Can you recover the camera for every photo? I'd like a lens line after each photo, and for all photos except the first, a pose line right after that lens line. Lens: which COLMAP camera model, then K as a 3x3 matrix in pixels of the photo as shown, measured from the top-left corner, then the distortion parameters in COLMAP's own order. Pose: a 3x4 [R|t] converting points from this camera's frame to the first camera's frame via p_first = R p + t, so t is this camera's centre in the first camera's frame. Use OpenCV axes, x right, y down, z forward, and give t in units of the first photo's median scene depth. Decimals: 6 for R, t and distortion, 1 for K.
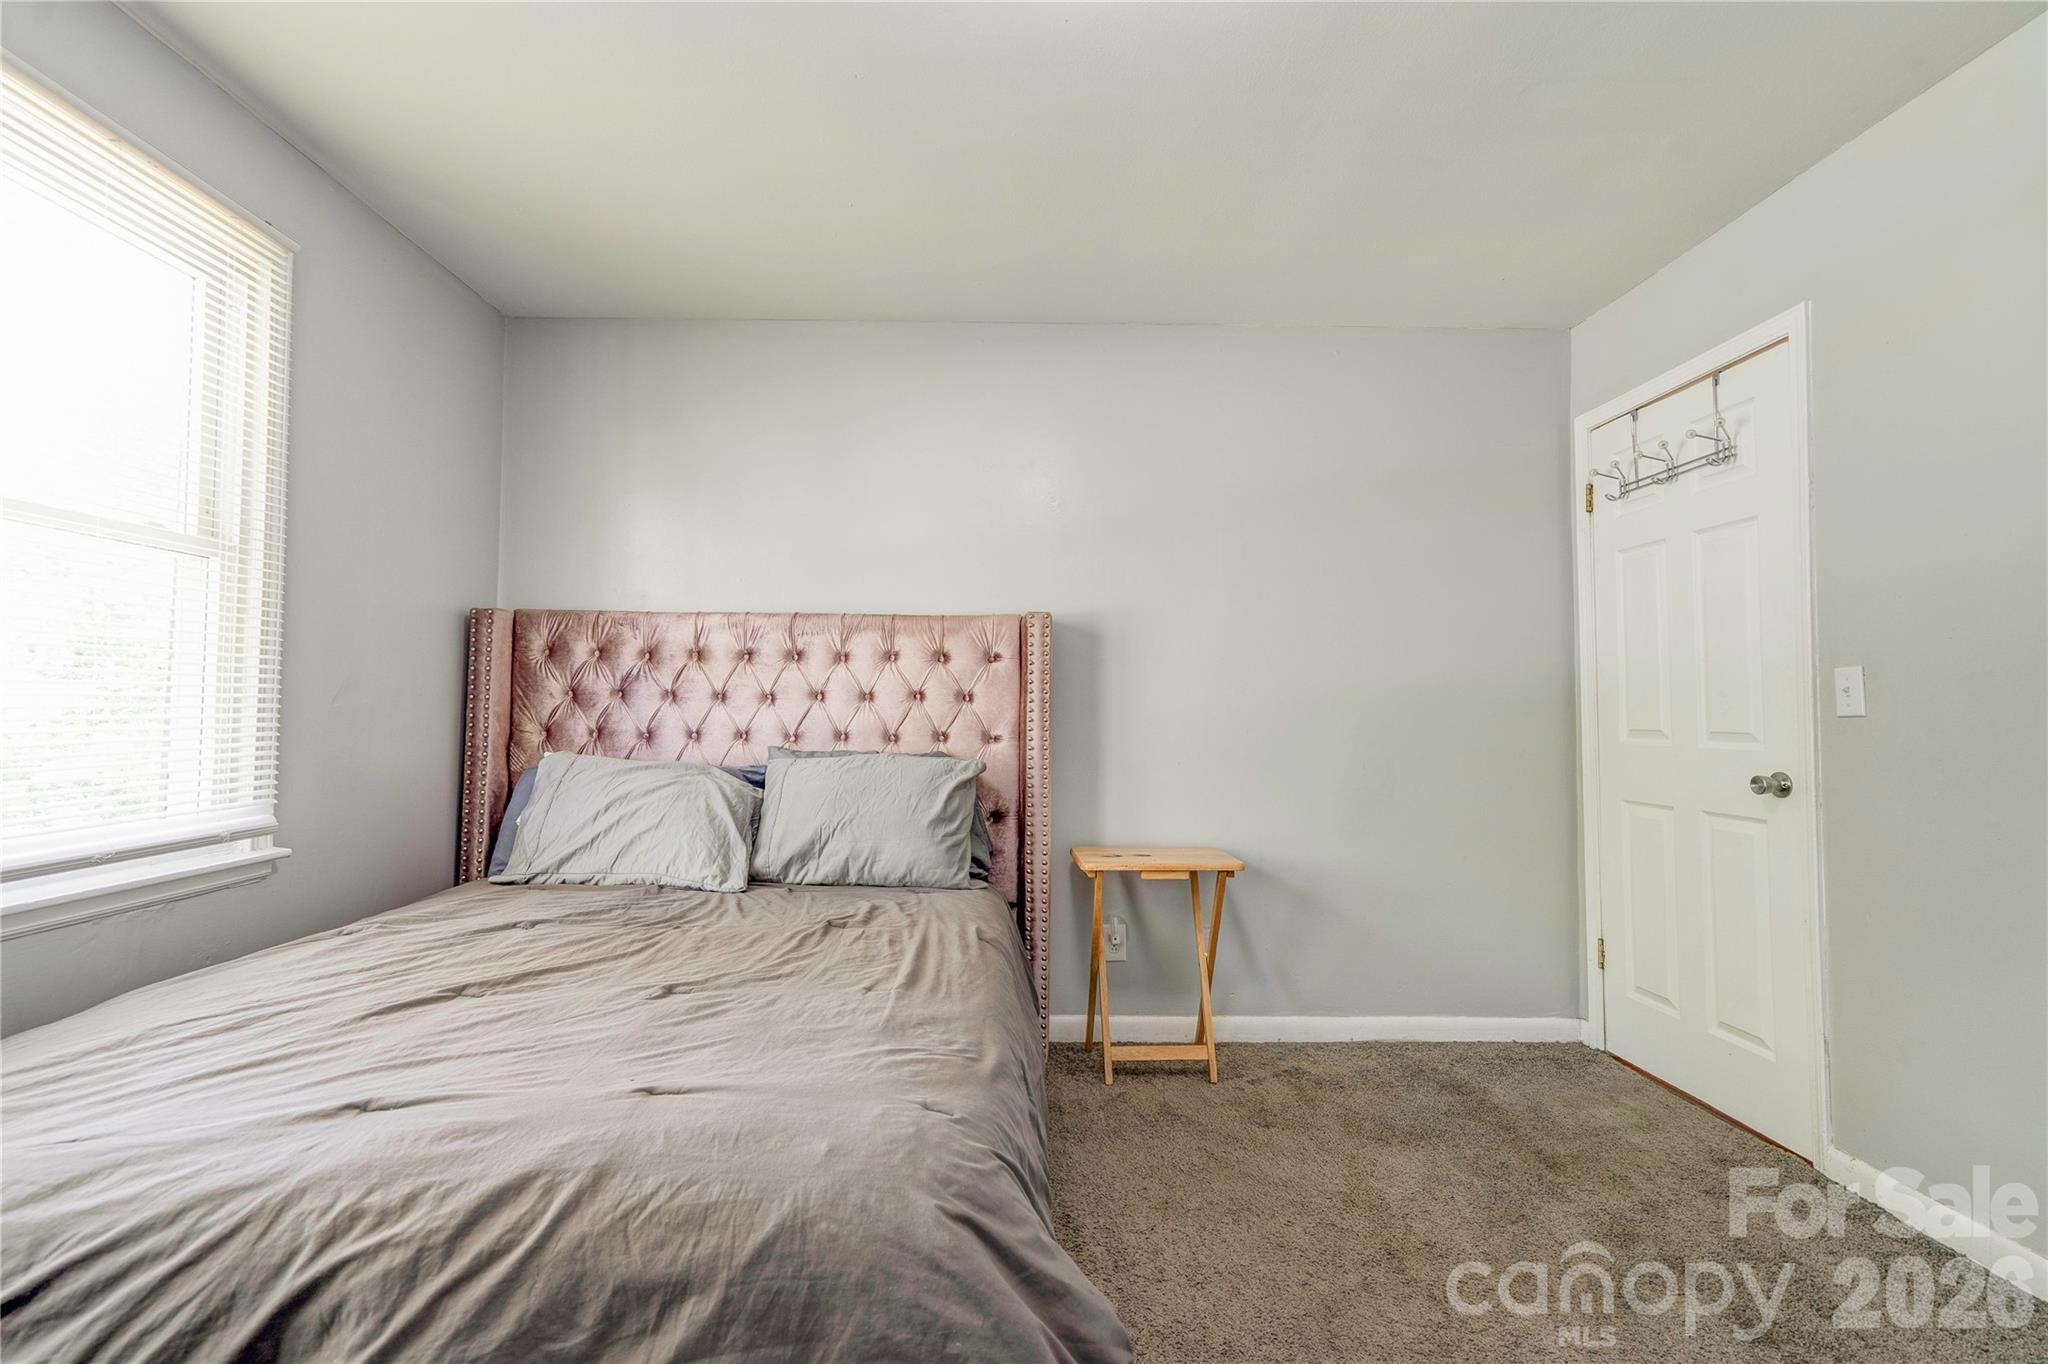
lens RADIAL K [[941.3, 0, 1015.6], [0, 941.3, 673.6], [0, 0, 1]] dist [-0.009752, 0.016777]
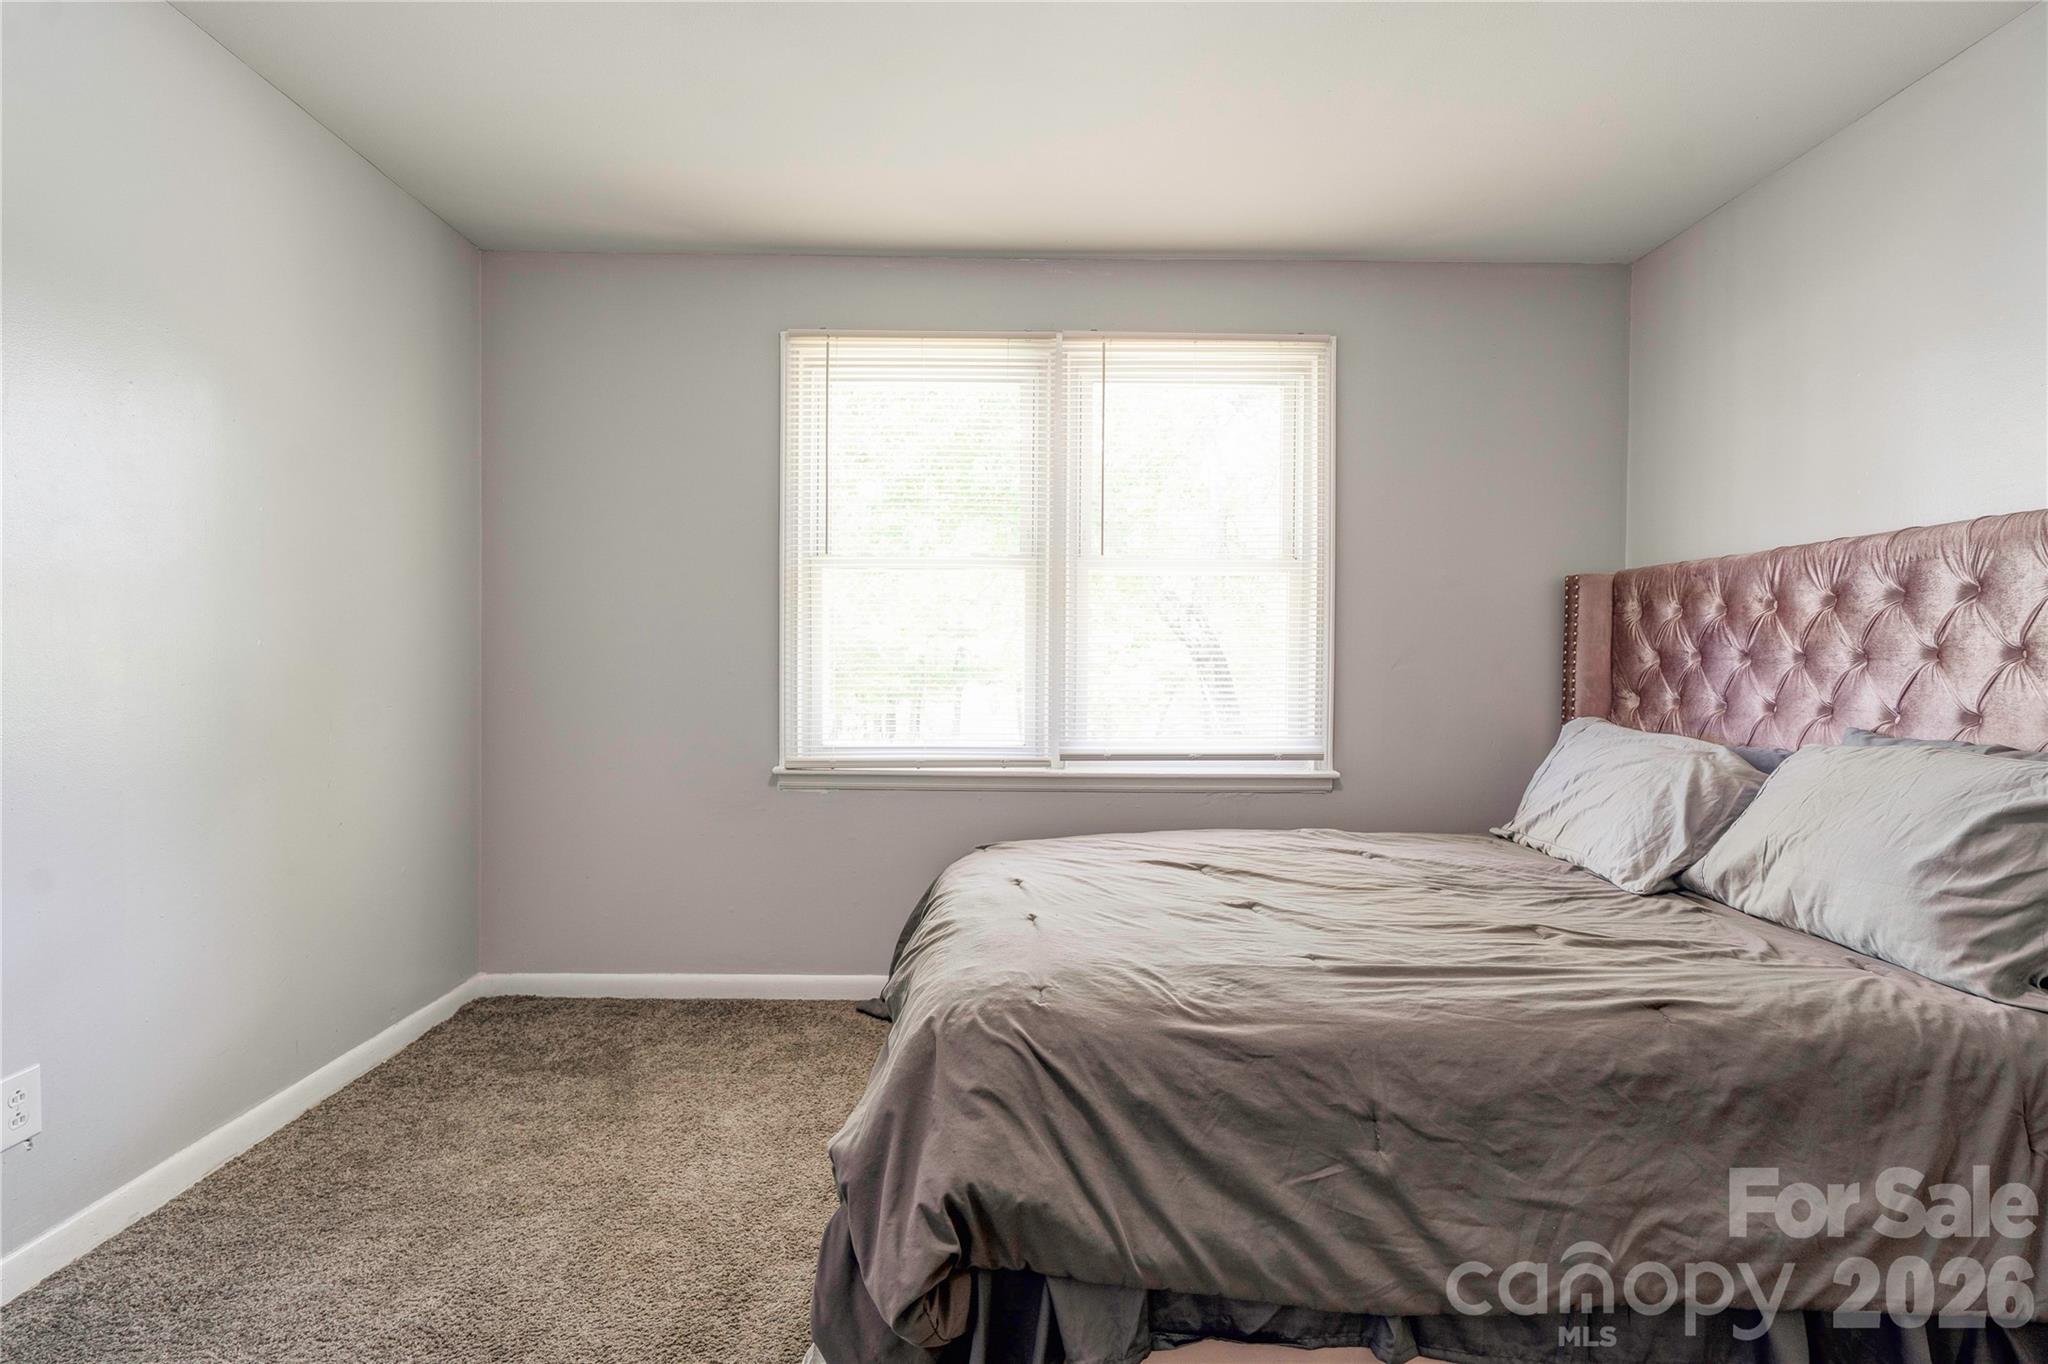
lens RADIAL K [[941.3, 0, 1015.6], [0, 941.3, 673.6], [0, 0, 1]] dist [-0.009752, 0.016777]
pose [[0.013528, -0.001054, -0.999908, 0.497178], [0.026302, 0.999654, -0.000698, 0.024629], [0.999562, -0.026291, 0.013551, 0.430773]]
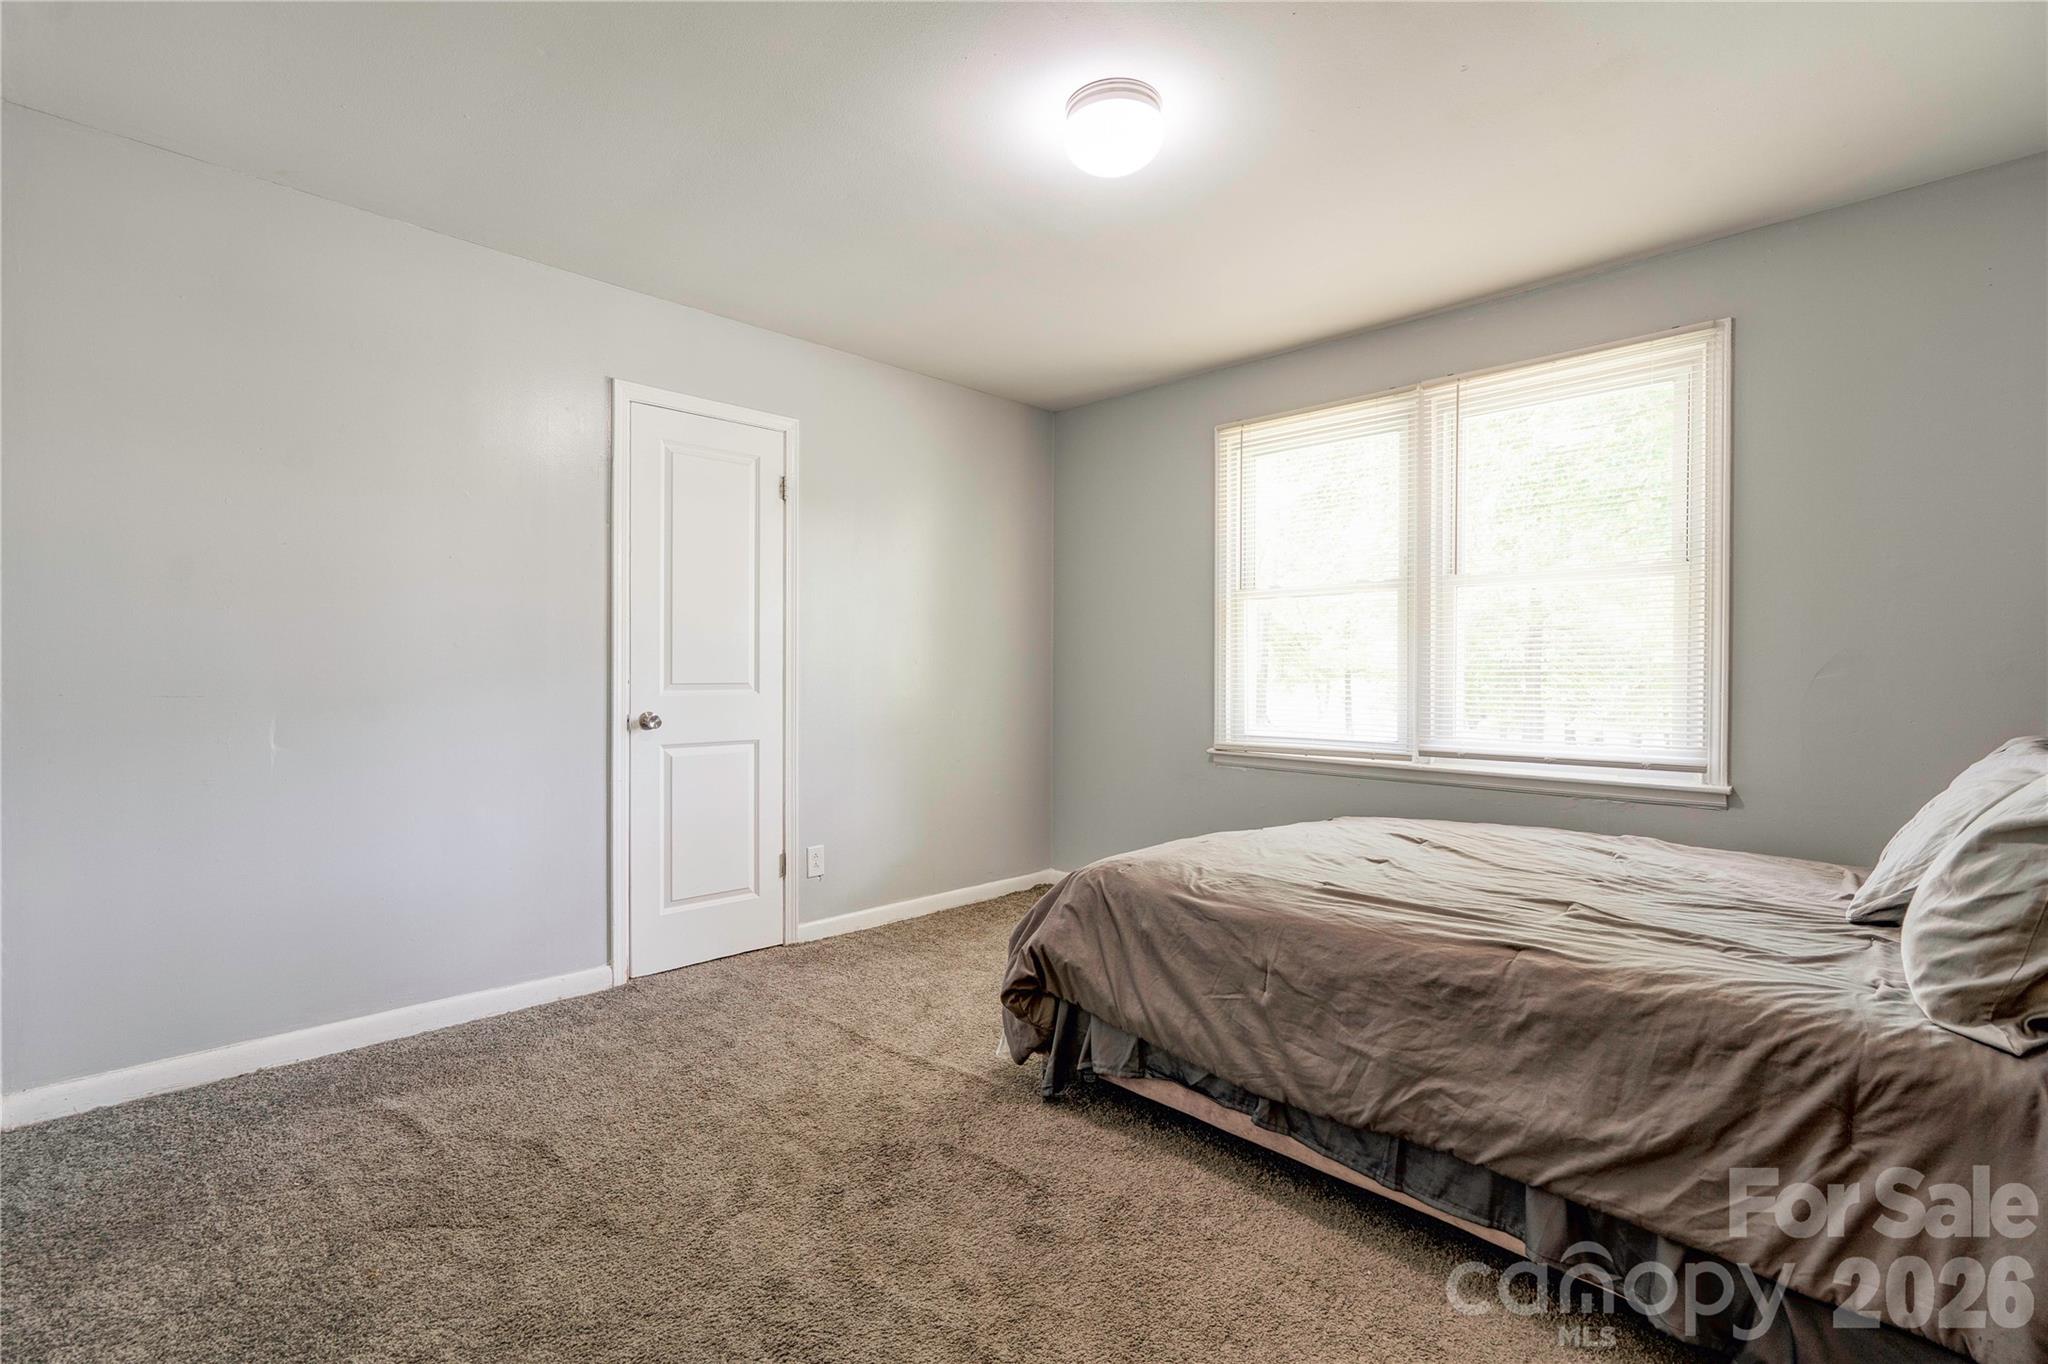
lens RADIAL K [[941.3, 0, 1015.6], [0, 941.3, 673.6], [0, 0, 1]] dist [-0.009752, 0.016777]
pose [[-0.703198, -0.011204, -0.710906, 0.680583], [0.012476, 0.999527, -0.028094, 0.045818], [0.710884, -0.028625, -0.702726, 1.016256]]
